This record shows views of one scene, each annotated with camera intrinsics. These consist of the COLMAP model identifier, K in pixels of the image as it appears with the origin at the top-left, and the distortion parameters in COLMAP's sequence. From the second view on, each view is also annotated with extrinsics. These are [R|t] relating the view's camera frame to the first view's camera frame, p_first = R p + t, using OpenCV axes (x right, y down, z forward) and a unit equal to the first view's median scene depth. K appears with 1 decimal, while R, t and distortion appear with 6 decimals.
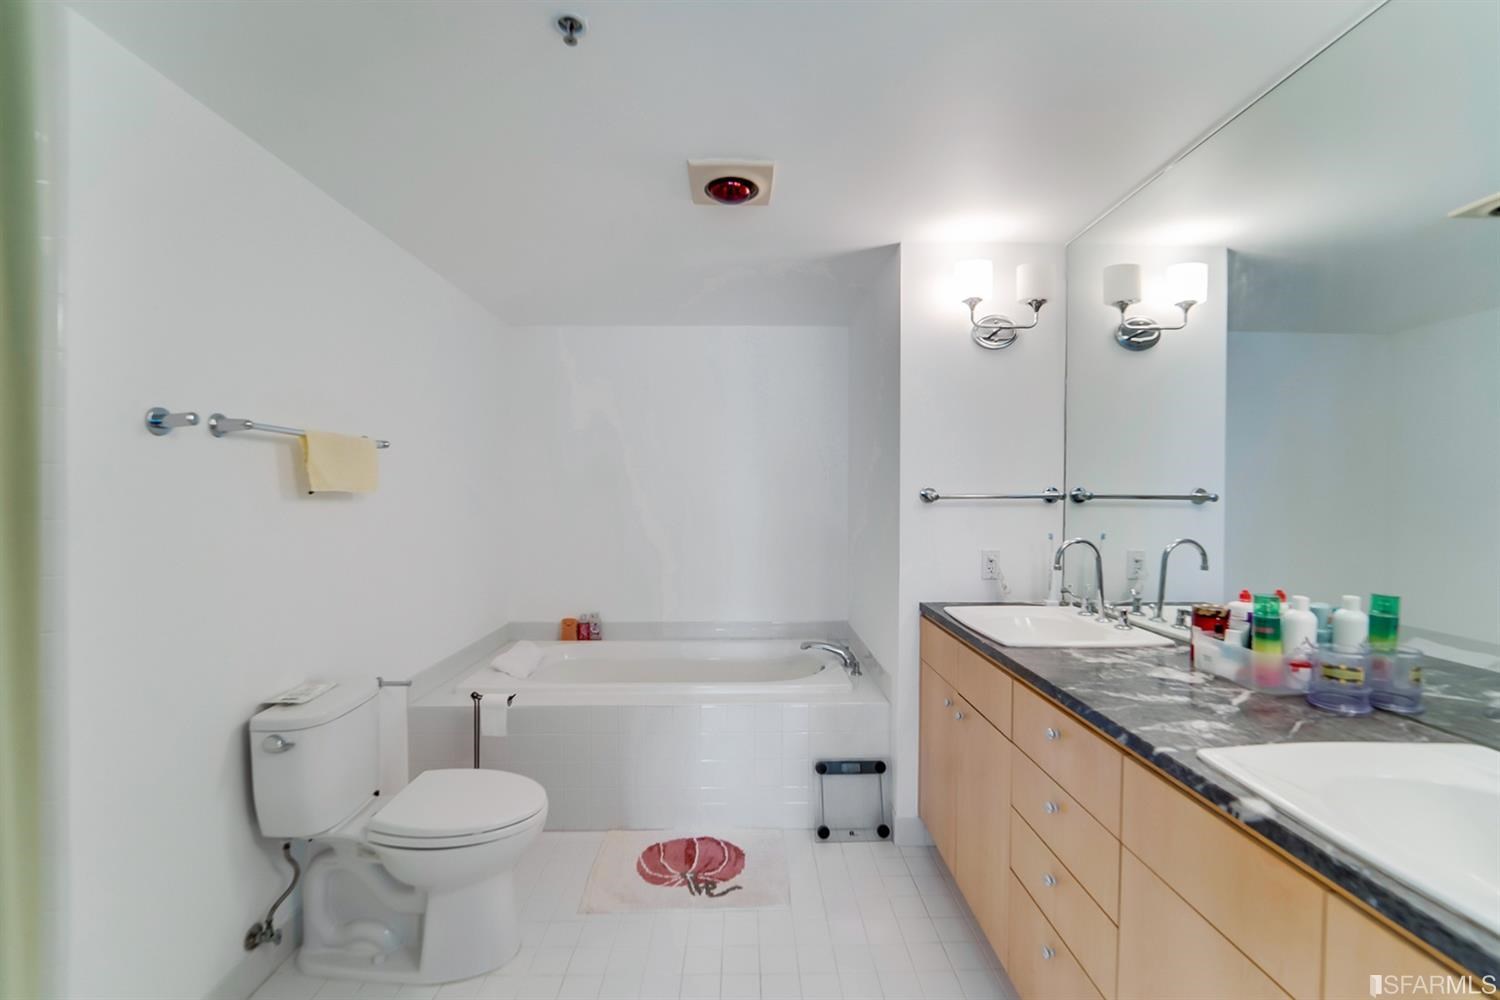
lens RADIAL K [[621.9, 0, 751.0], [0, 621.9, 502.6], [0, 0, 1]] dist [-0.020864, -0.000161]
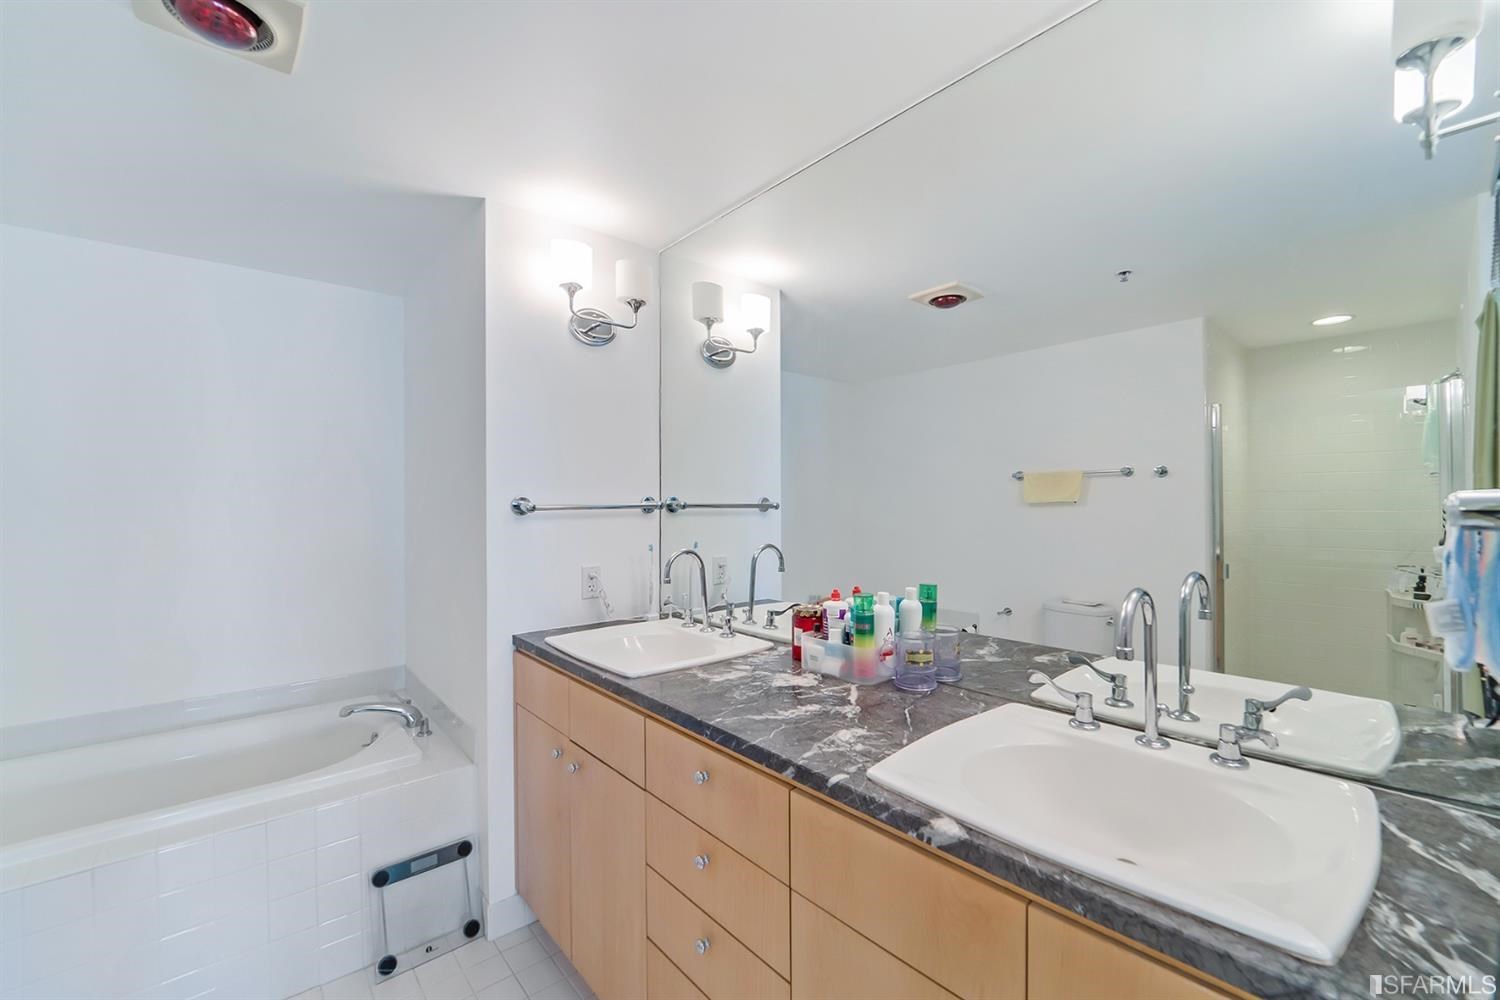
lens RADIAL K [[610.6, 0, 746.8], [0, 610.6, 502.3], [0, 0, 1]] dist [-0.015778, -0.001350]
pose [[0.770017, -0.005138, 0.638003, -0.006450], [0.017344, 0.999767, -0.012882, -0.001455], [-0.637788, 0.020985, 0.769926, 0.173408]]
